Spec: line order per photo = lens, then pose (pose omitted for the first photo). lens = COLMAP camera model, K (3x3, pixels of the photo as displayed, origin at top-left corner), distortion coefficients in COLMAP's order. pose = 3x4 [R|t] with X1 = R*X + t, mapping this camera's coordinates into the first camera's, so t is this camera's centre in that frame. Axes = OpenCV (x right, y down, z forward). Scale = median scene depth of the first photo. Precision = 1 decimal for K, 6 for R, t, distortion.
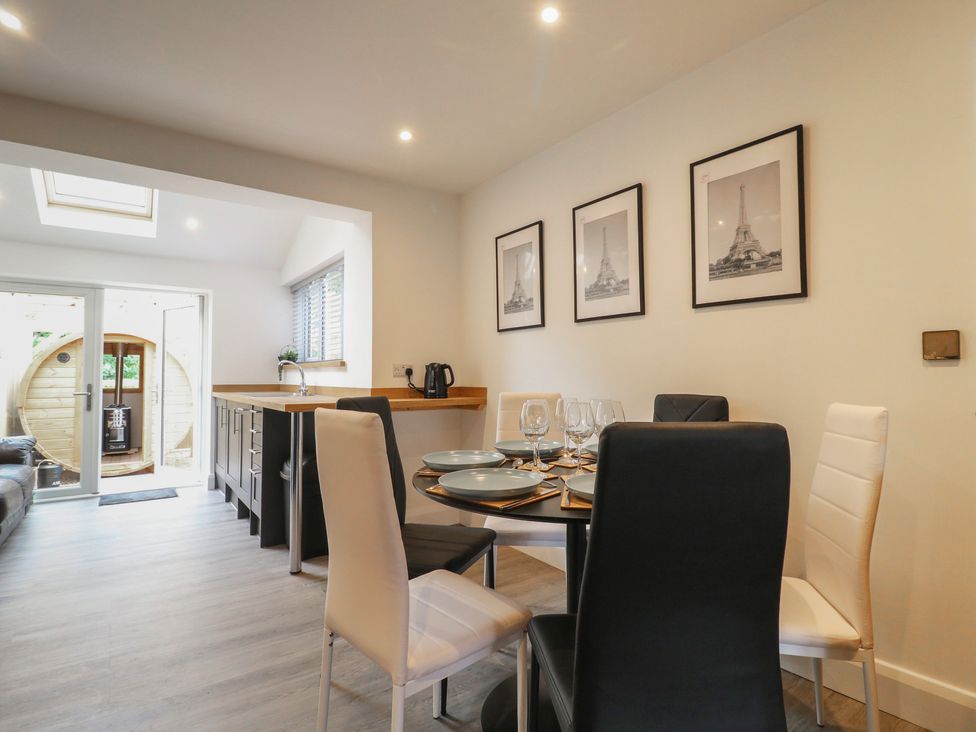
lens RADIAL K [[529.1, 0, 490.2], [0, 529.1, 358.1], [0, 0, 1]] dist [-0.005773, -0.010864]
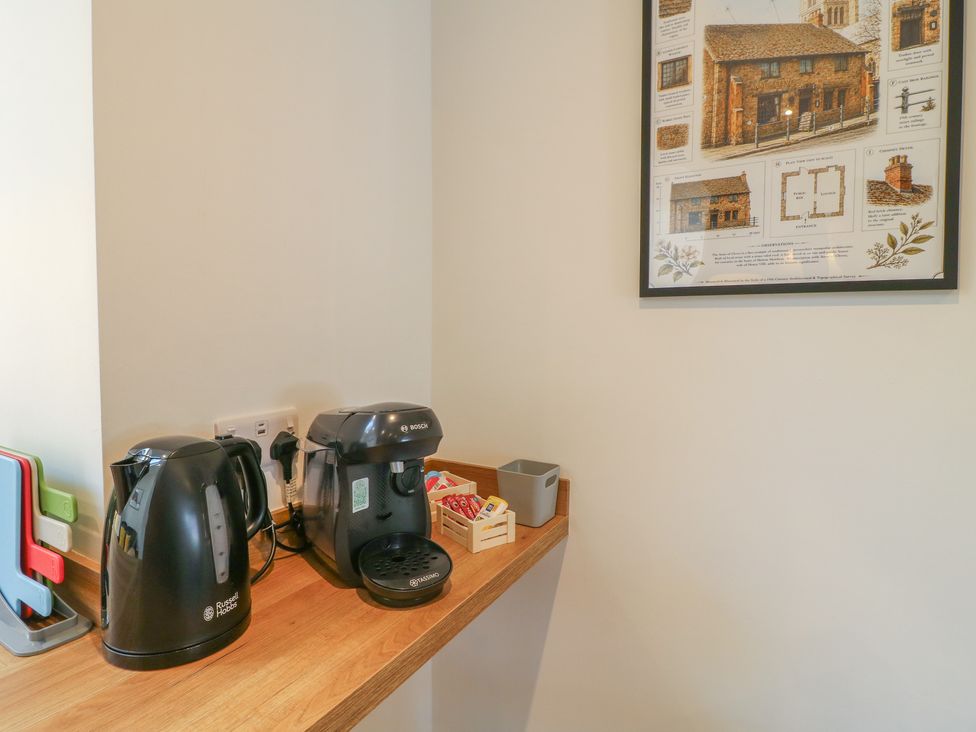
lens RADIAL K [[529.1, 0, 489.2], [0, 529.1, 358.6], [0, 0, 1]] dist [-0.005773, -0.010864]
pose [[0.909329, -0.011291, 0.415924, -0.116189], [-0.025581, 0.996223, 0.082973, -0.025092], [-0.415290, -0.086090, 0.905606, 0.513640]]
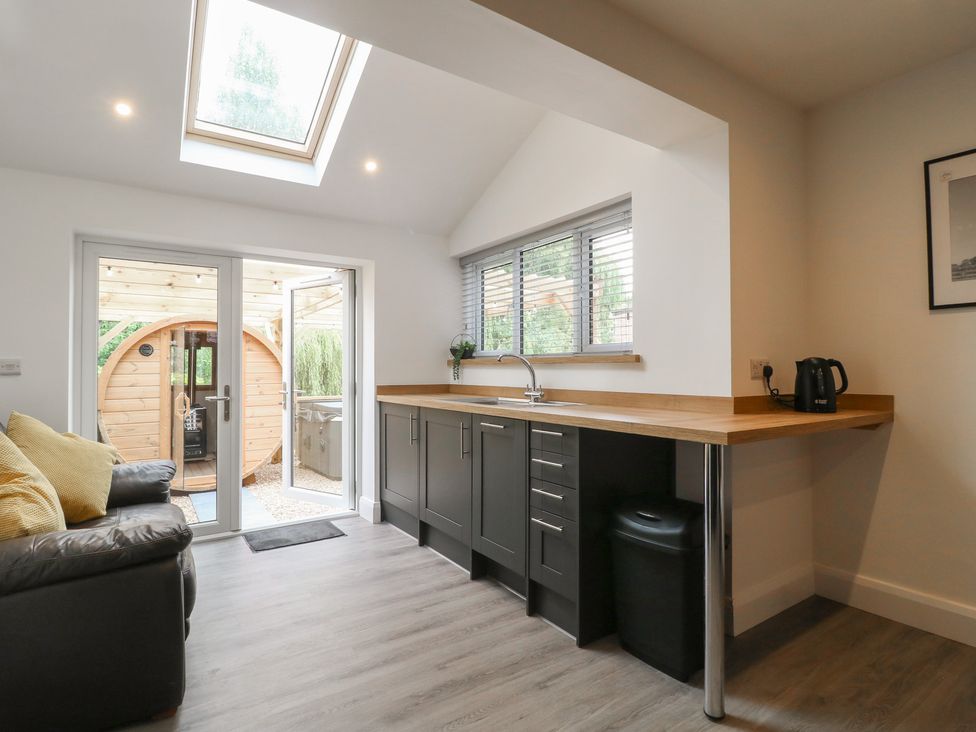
lens RADIAL K [[529.1, 0, 479.4], [0, 529.1, 361.0], [0, 0, 1]] dist [-0.005773, -0.010864]
pose [[0.999605, 0.000834, -0.028103, -0.338691], [-0.000318, 0.999831, 0.018363, 0.000994], [0.028114, -0.018347, 0.999436, 0.230643]]
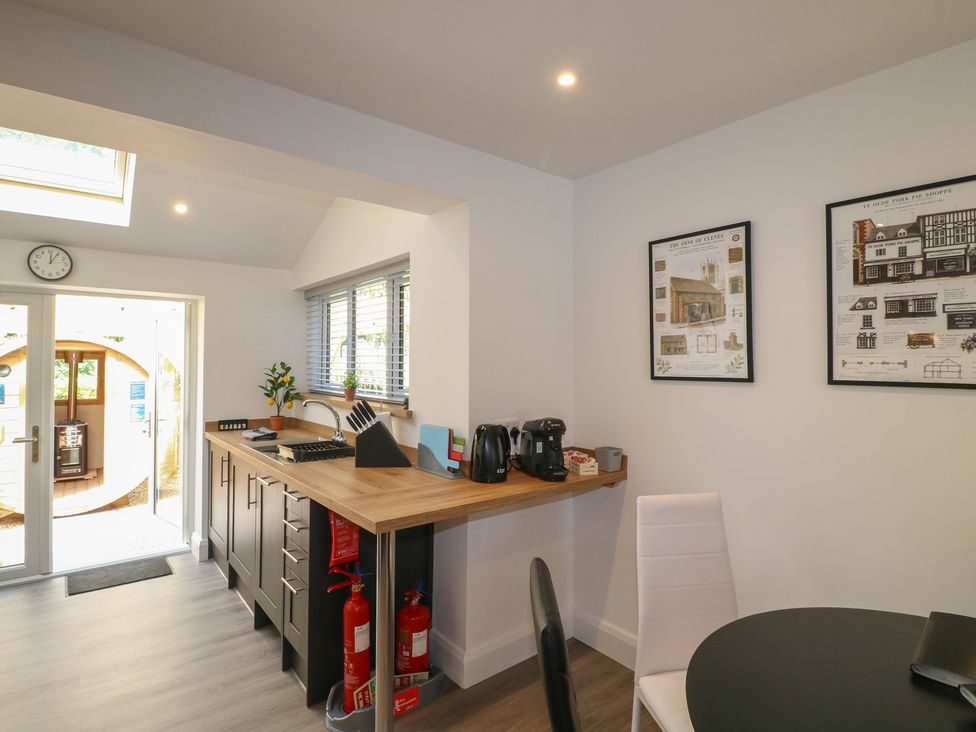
lens RADIAL K [[529.1, 0, 486.9], [0, 529.1, 355.8], [0, 0, 1]] dist [-0.005773, -0.010864]
pose [[0.998287, 0.009820, 0.057672, -0.159307], [-0.010931, 0.999760, 0.018982, -0.060405], [-0.057471, -0.019580, 0.998155, 0.213118]]
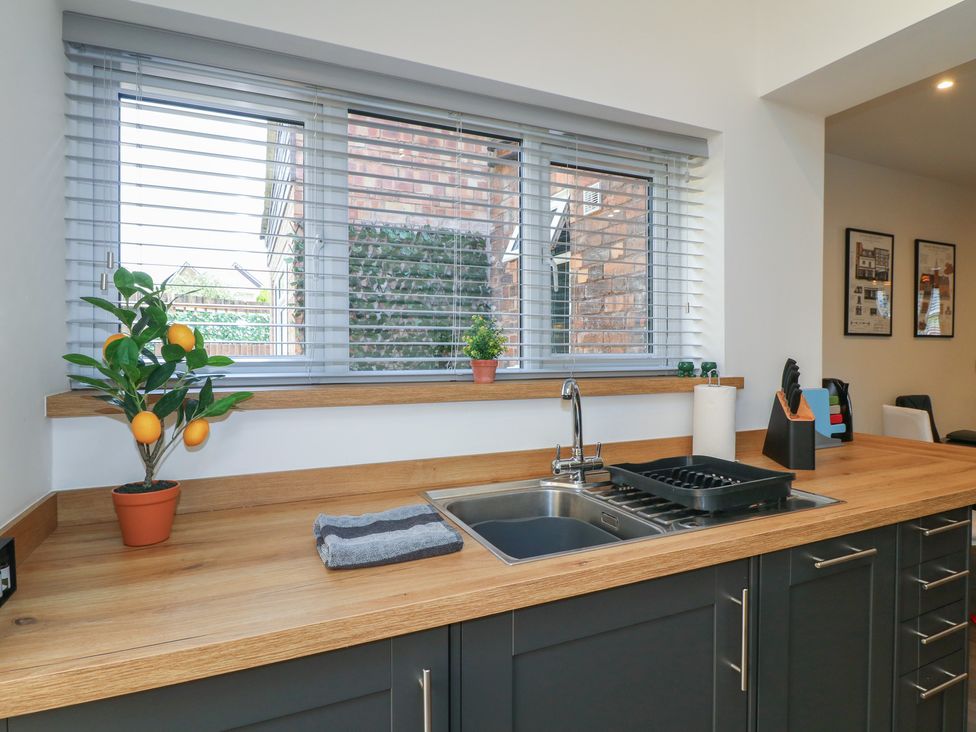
lens RADIAL K [[529.1, 0, 523.9], [0, 529.1, 363.1], [0, 0, 1]] dist [-0.005773, -0.010864]
pose [[0.180610, -0.020624, 0.983339, -0.562584], [-0.031300, 0.999153, 0.026704, -0.010321], [-0.983057, -0.035601, 0.179812, 0.800567]]
